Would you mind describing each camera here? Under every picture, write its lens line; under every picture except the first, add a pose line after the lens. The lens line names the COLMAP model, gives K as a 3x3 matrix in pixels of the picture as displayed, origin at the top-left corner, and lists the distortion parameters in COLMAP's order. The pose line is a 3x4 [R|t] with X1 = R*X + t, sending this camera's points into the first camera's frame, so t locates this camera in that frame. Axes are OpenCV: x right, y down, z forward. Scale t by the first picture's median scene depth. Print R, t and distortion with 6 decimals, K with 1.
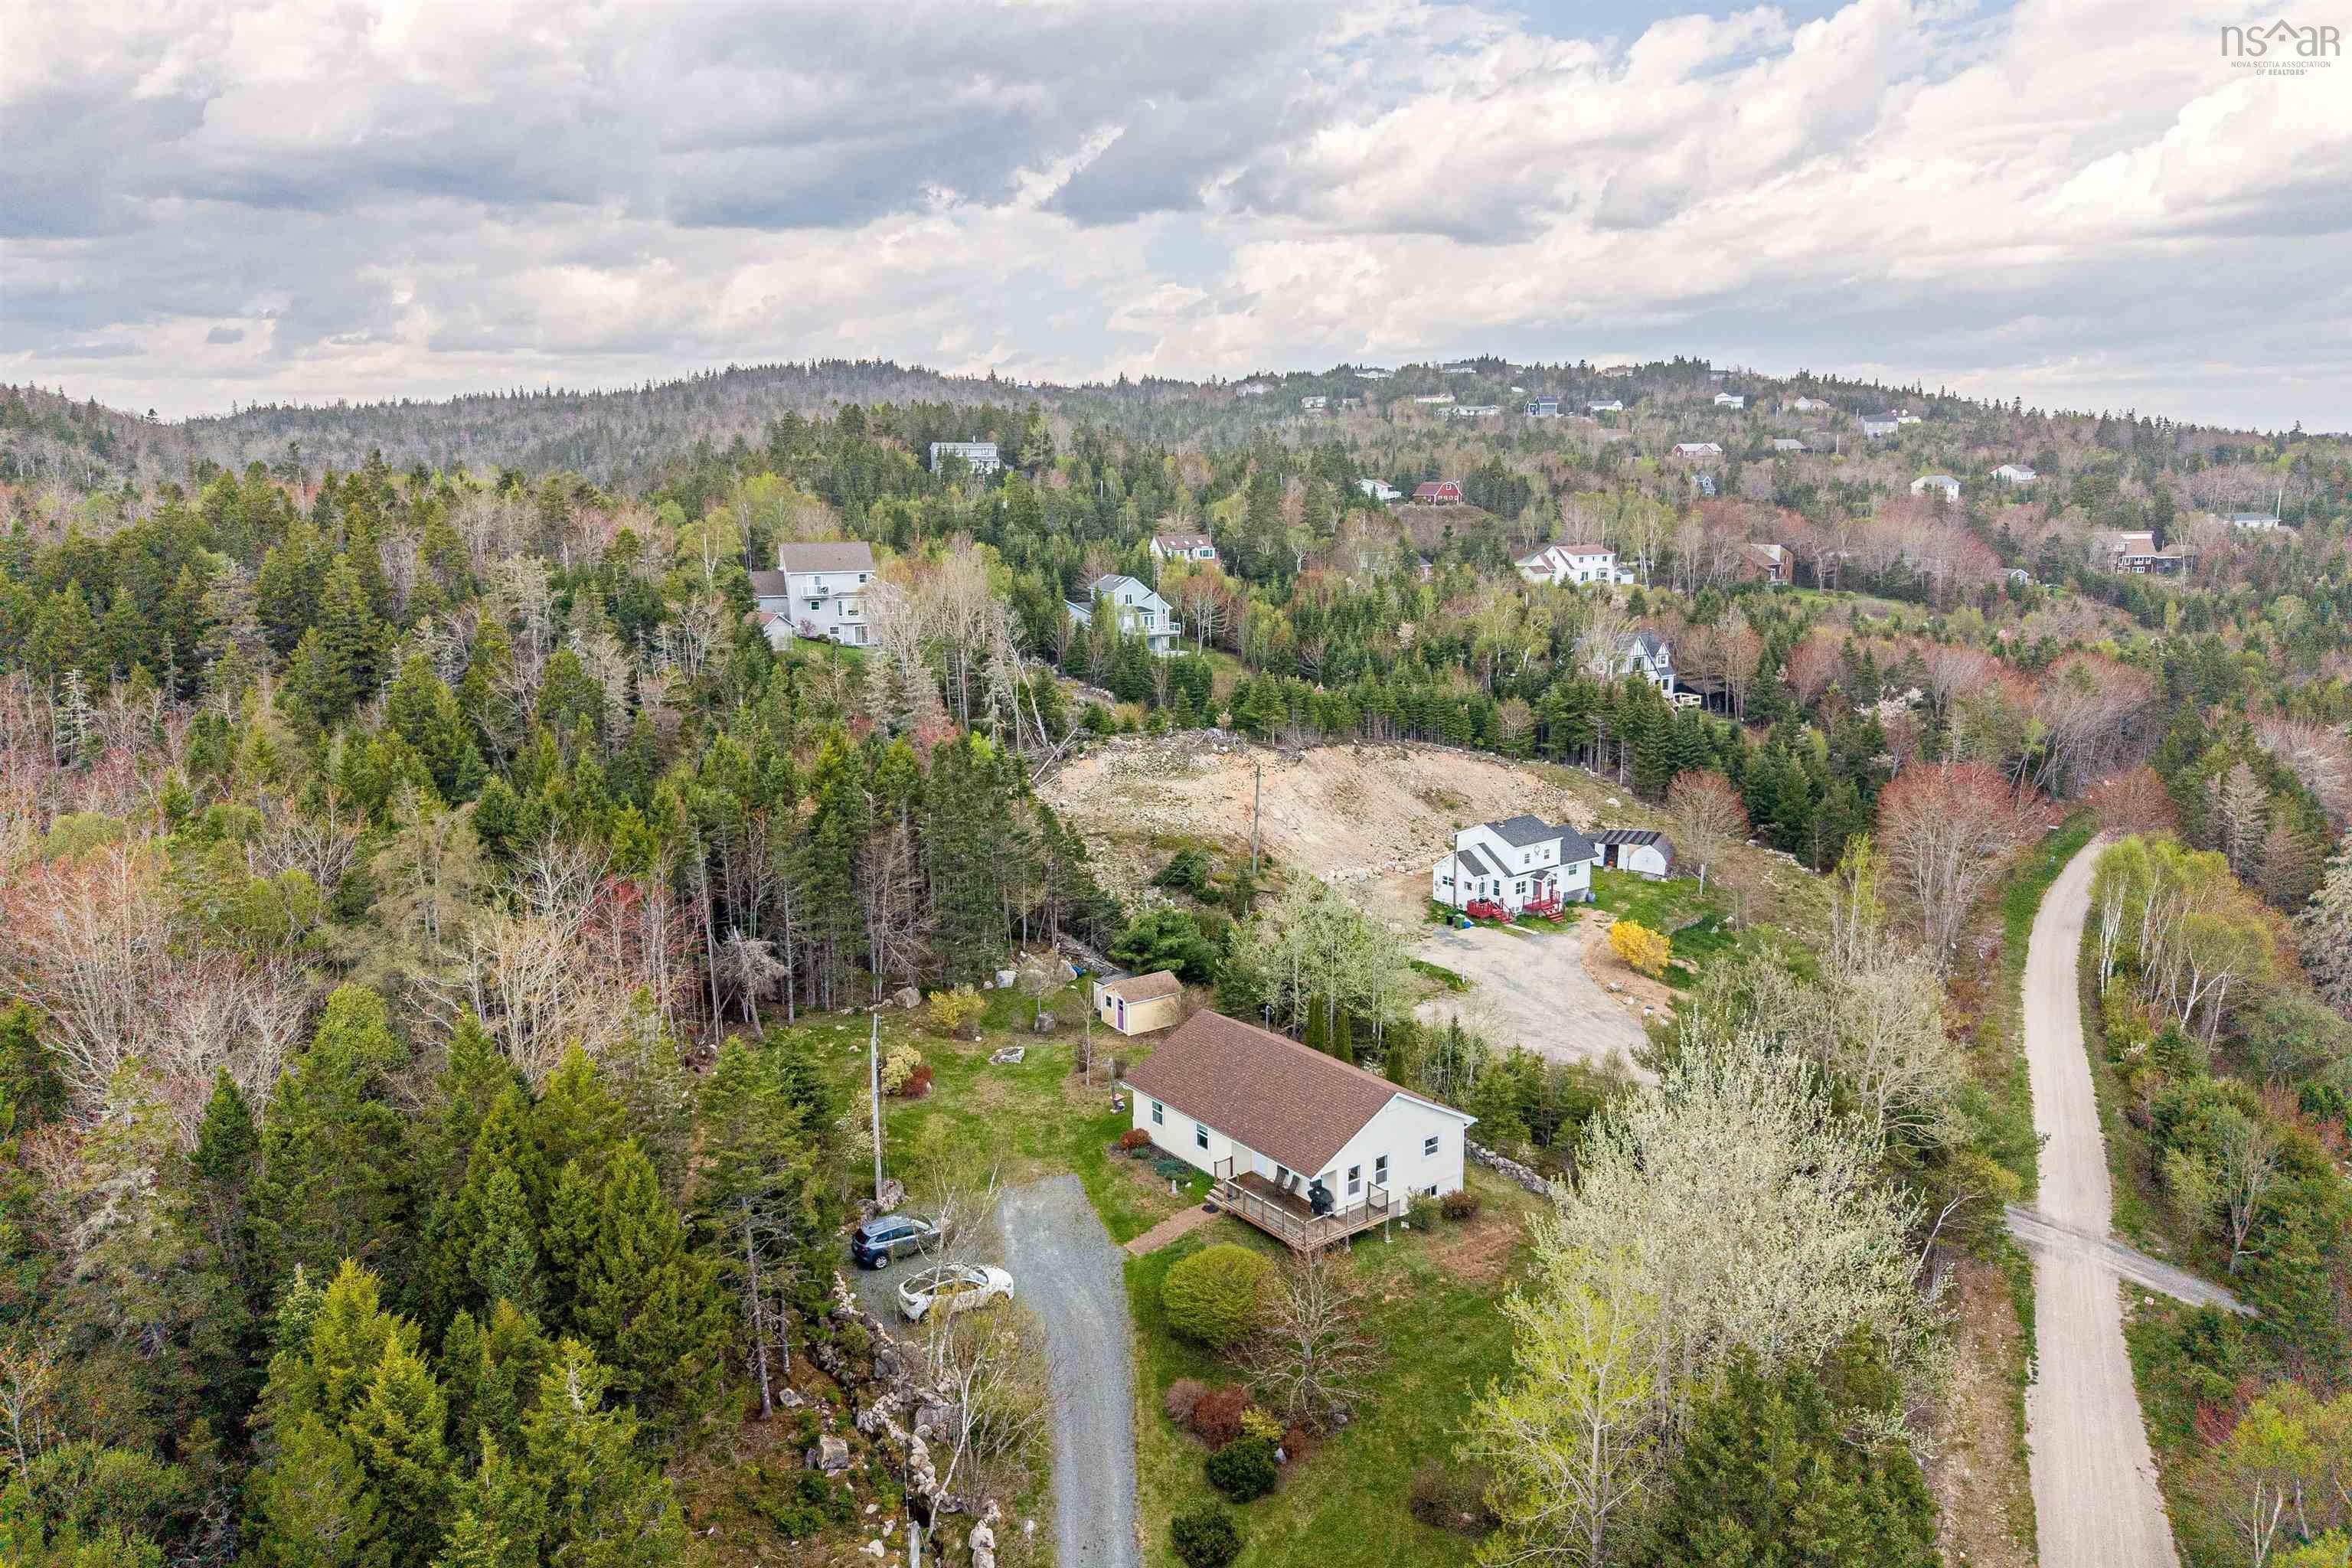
lens RADIAL K [[1558.9, 0, 1165.6], [0, 1558.9, 786.7], [0, 0, 1]] dist [0.043838, -0.061067]
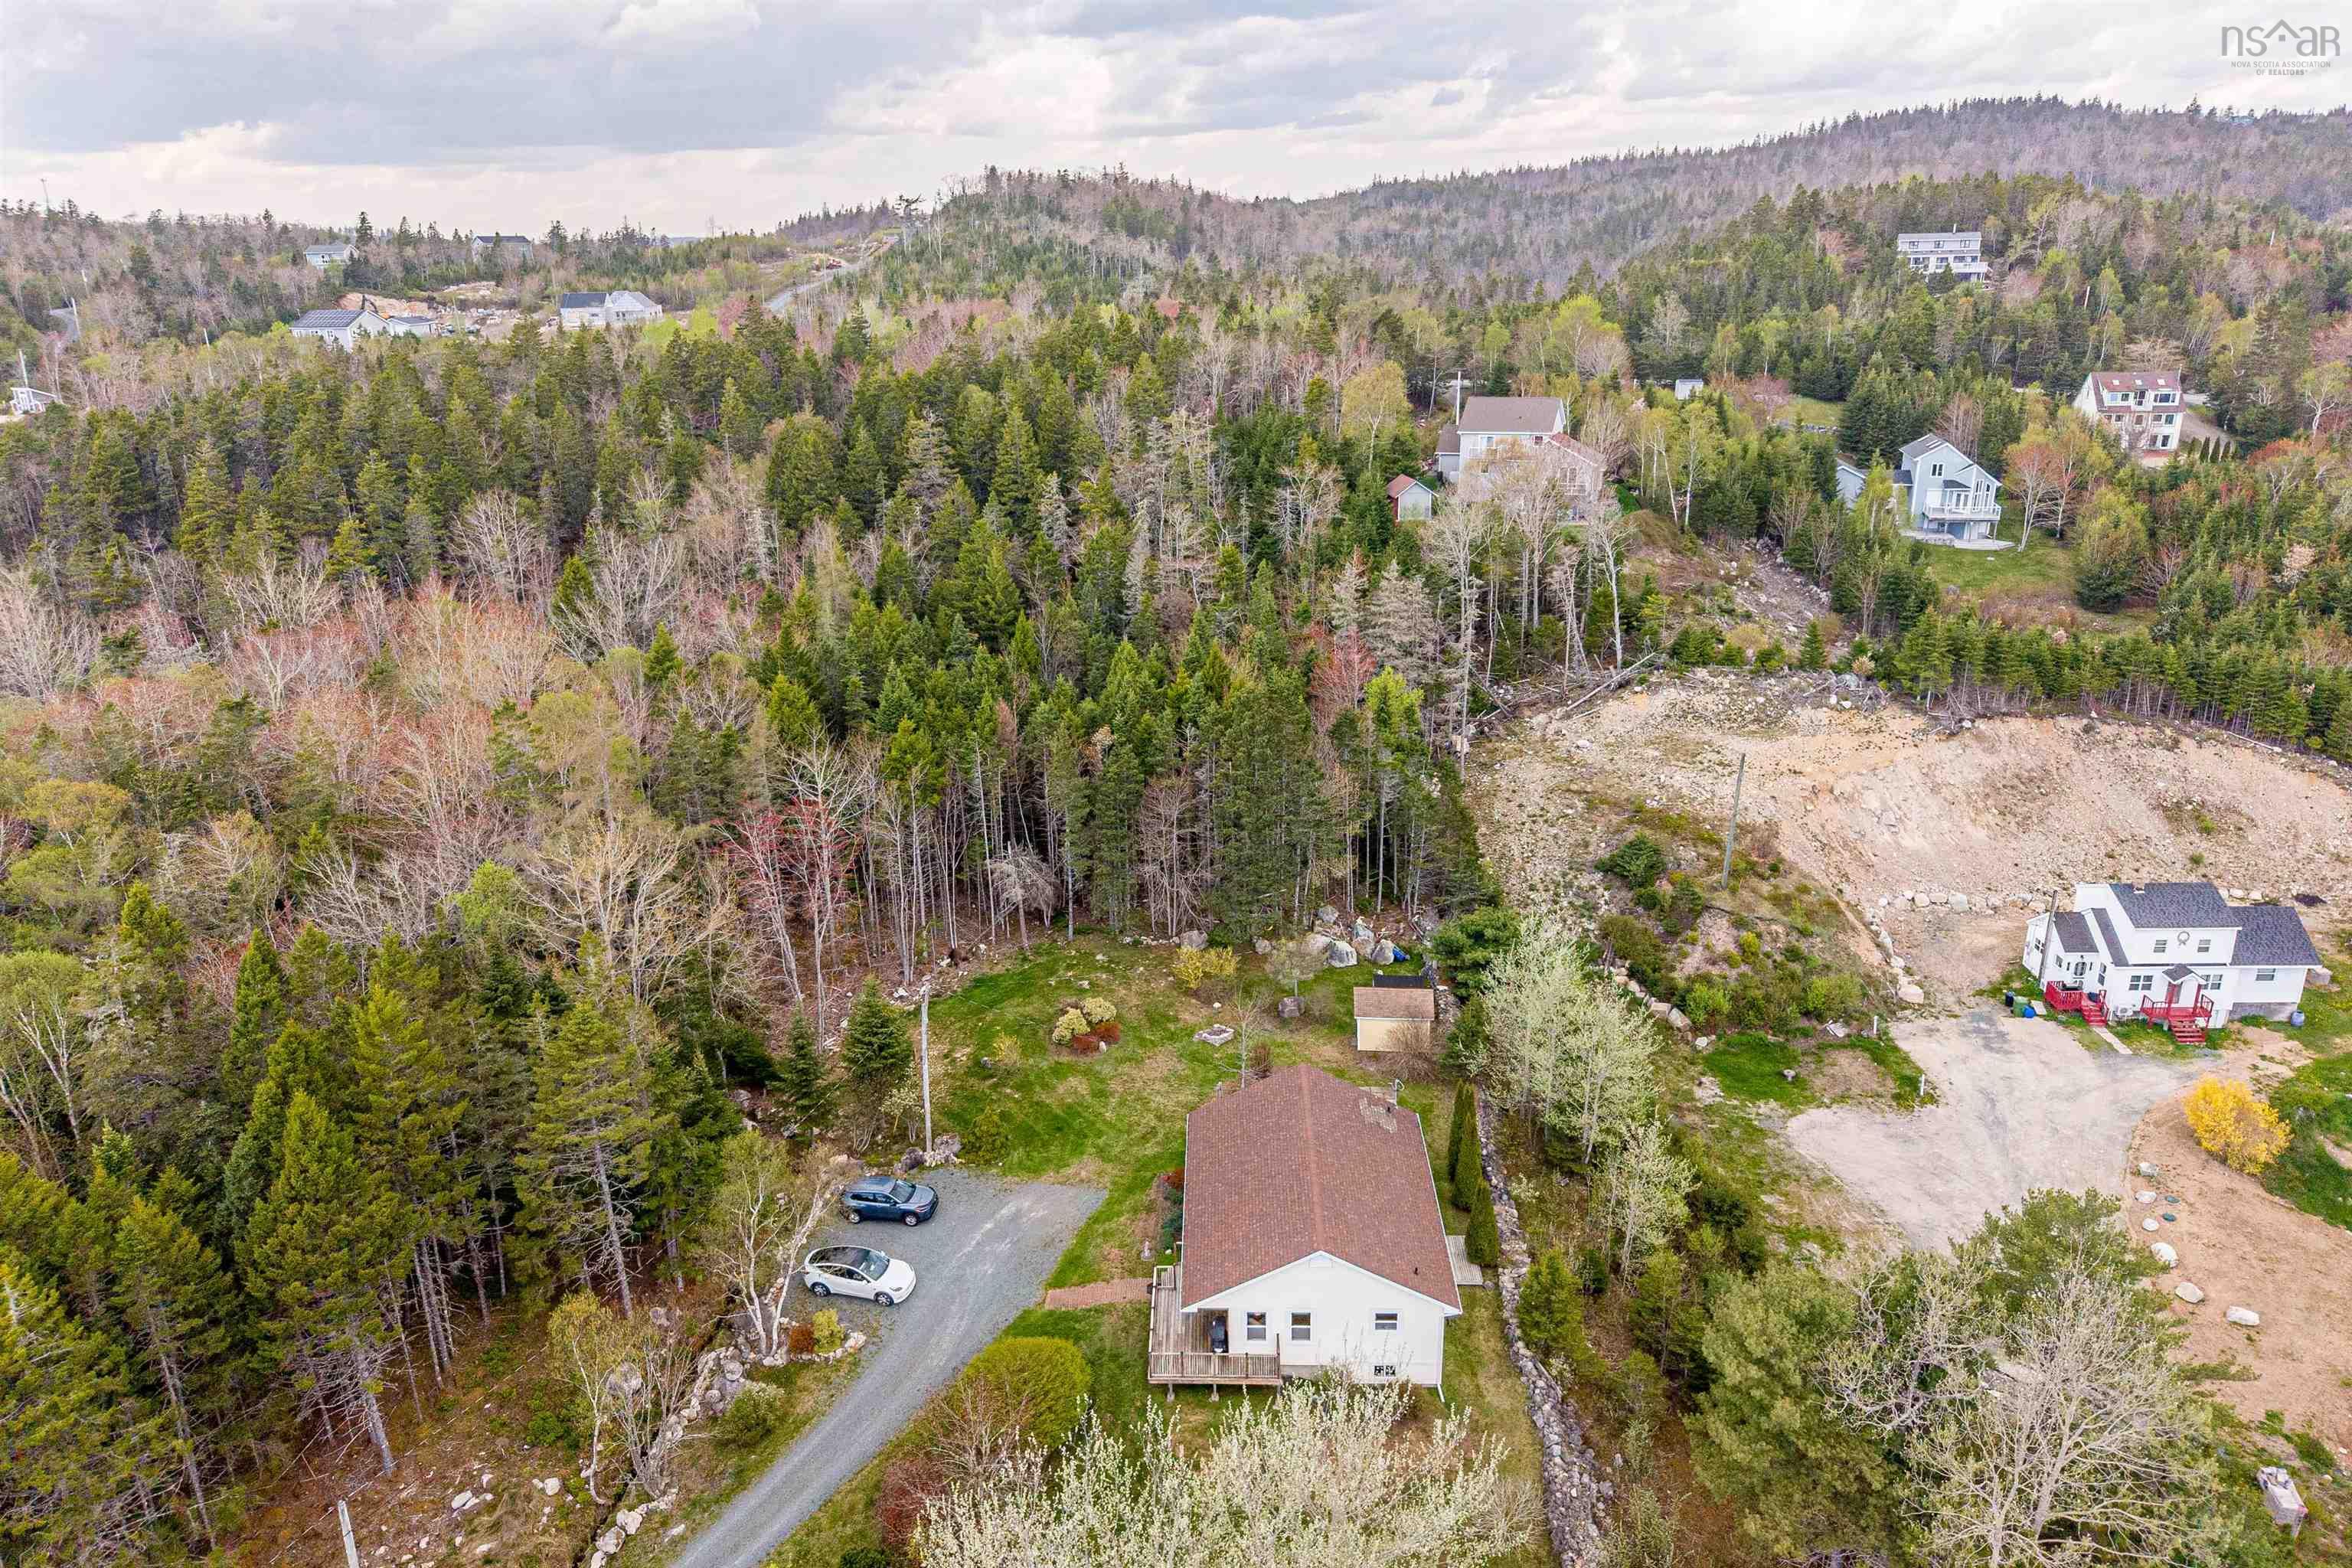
lens RADIAL K [[1560.0, 0, 1153.5], [0, 1560.0, 826.2], [0, 0, 1]] dist [-0.003408, 0.000028]
pose [[0.771202, 0.213367, -0.599768, 0.289452], [-0.108903, 0.972488, 0.205930, -0.100893], [0.627206, -0.093497, 0.773221, 0.178641]]
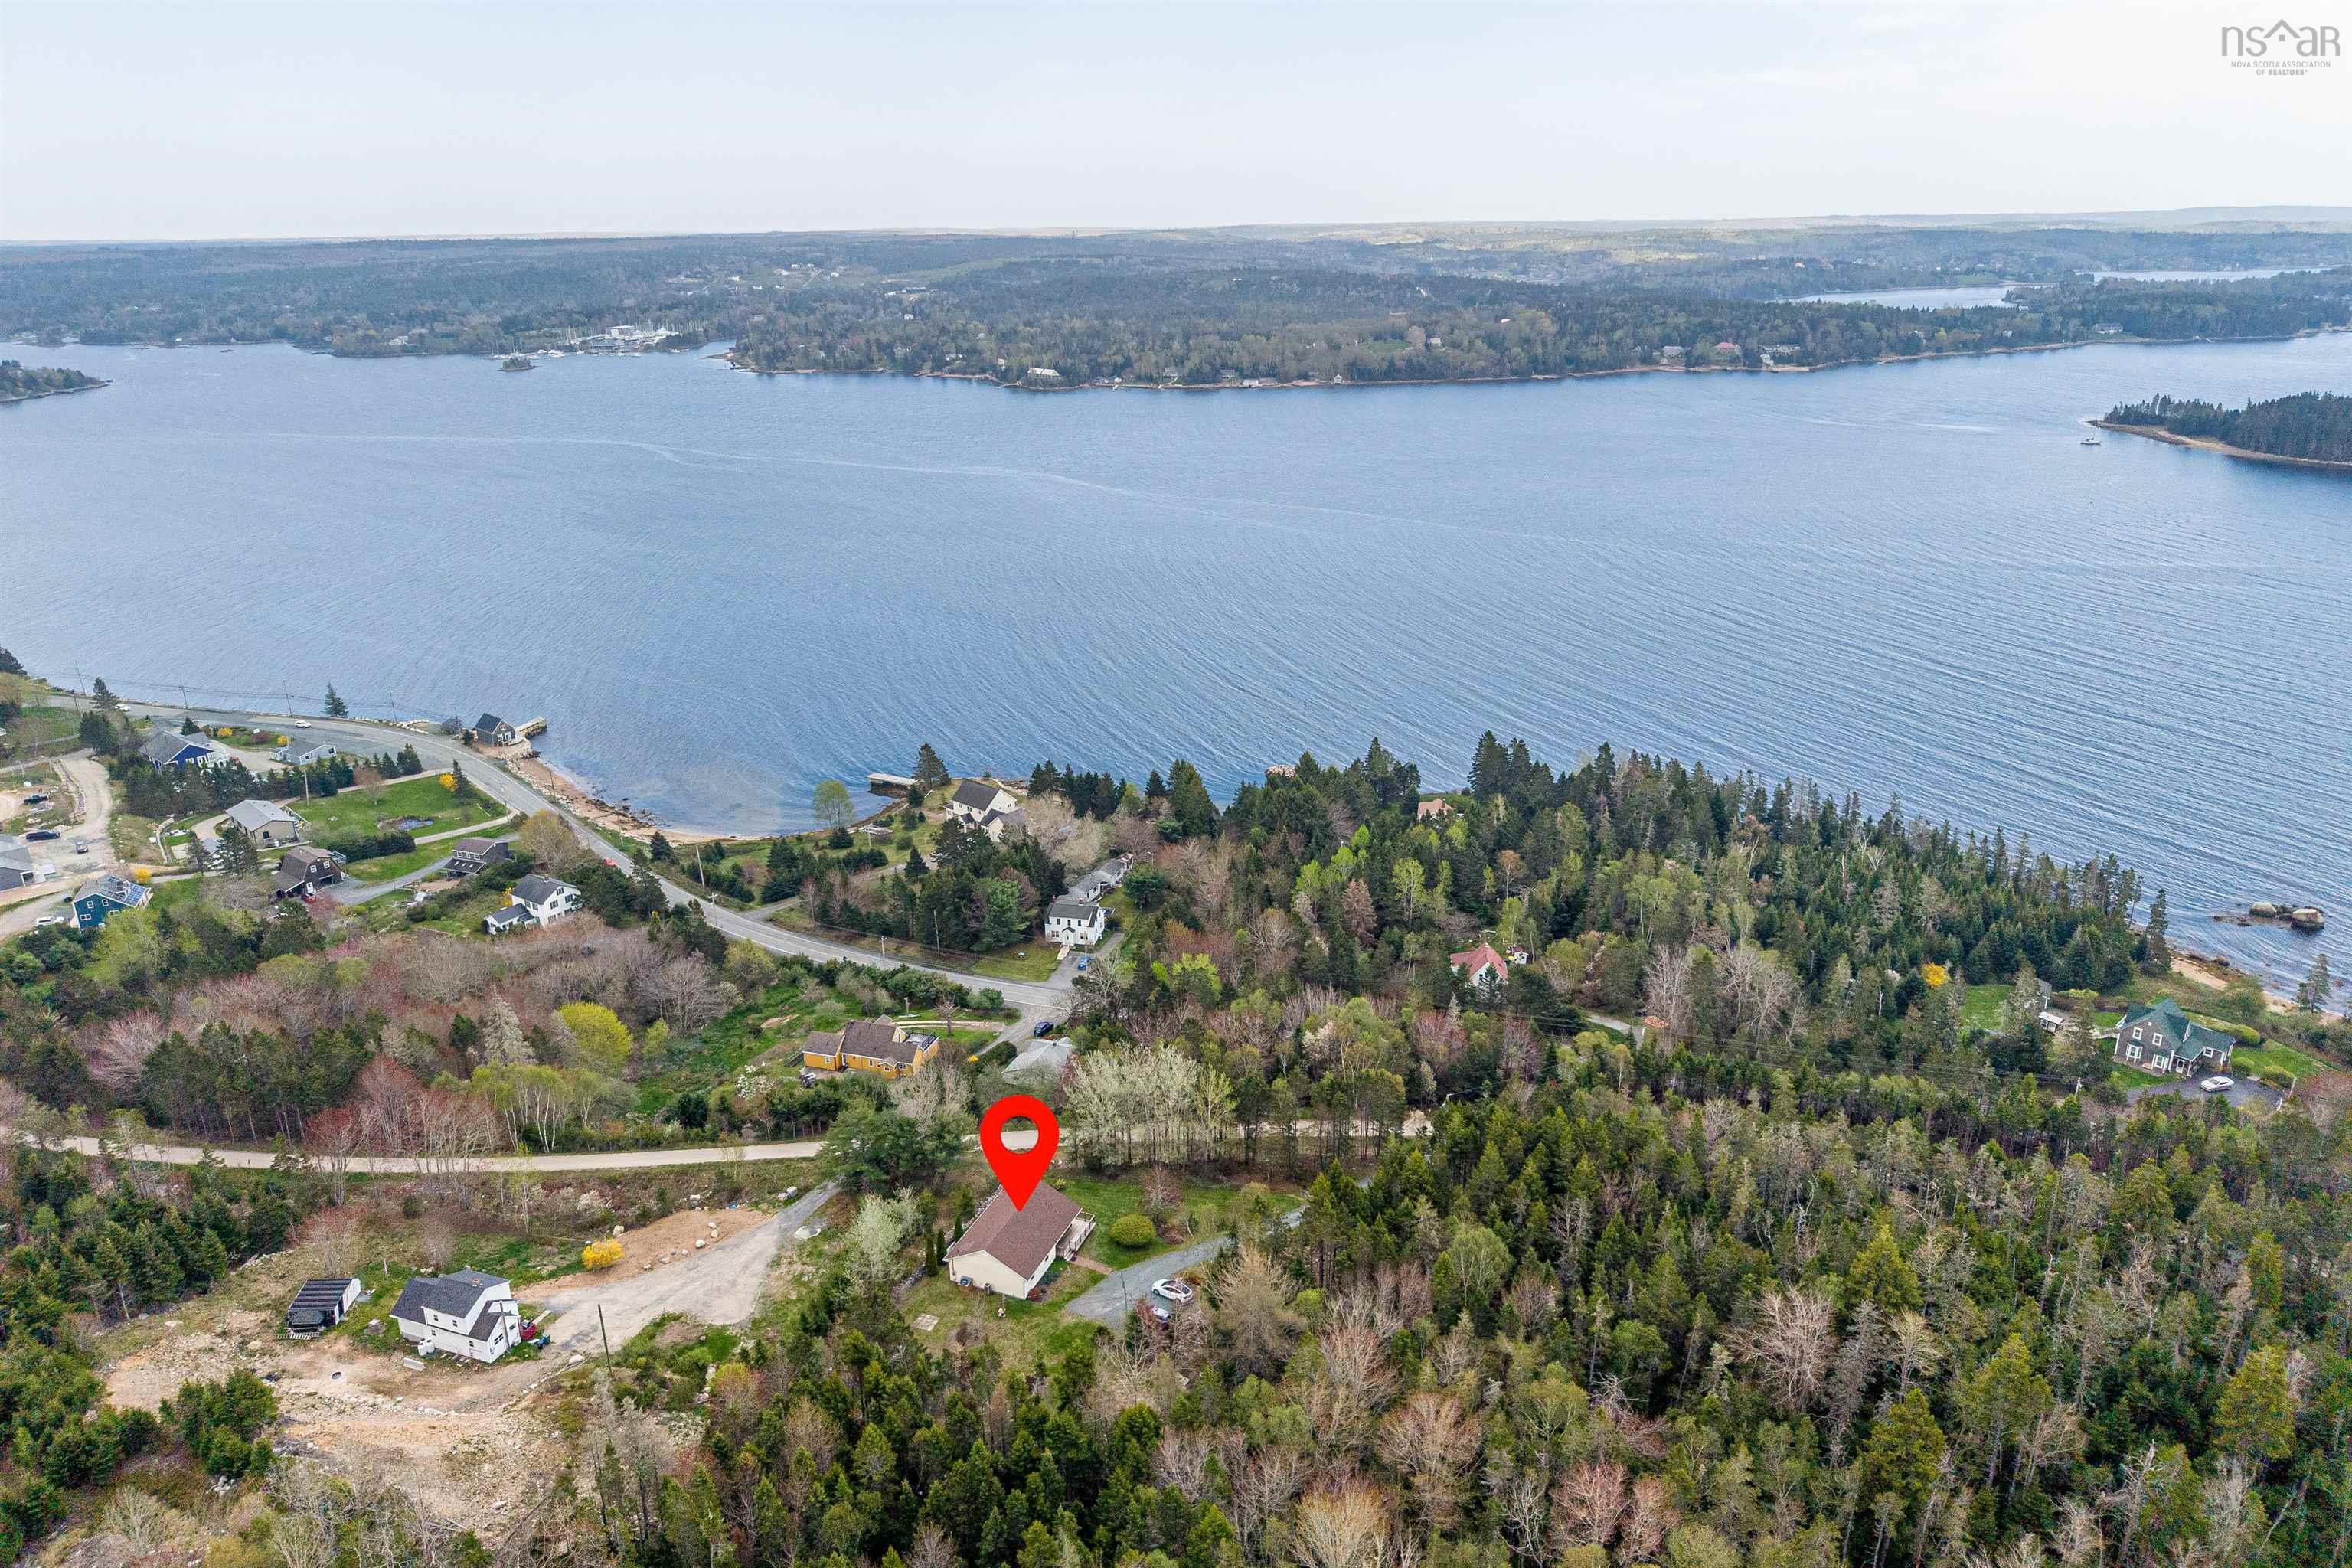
lens RADIAL K [[1558.9, 0, 1165.6], [0, 1558.9, 786.7], [0, 0, 1]] dist [0.043838, -0.061067]
pose [[-0.511156, -0.284454, 0.811052, -1.048196], [0.168388, 0.892215, 0.419044, -0.813000], [-0.842832, 0.350768, -0.408162, 0.911681]]
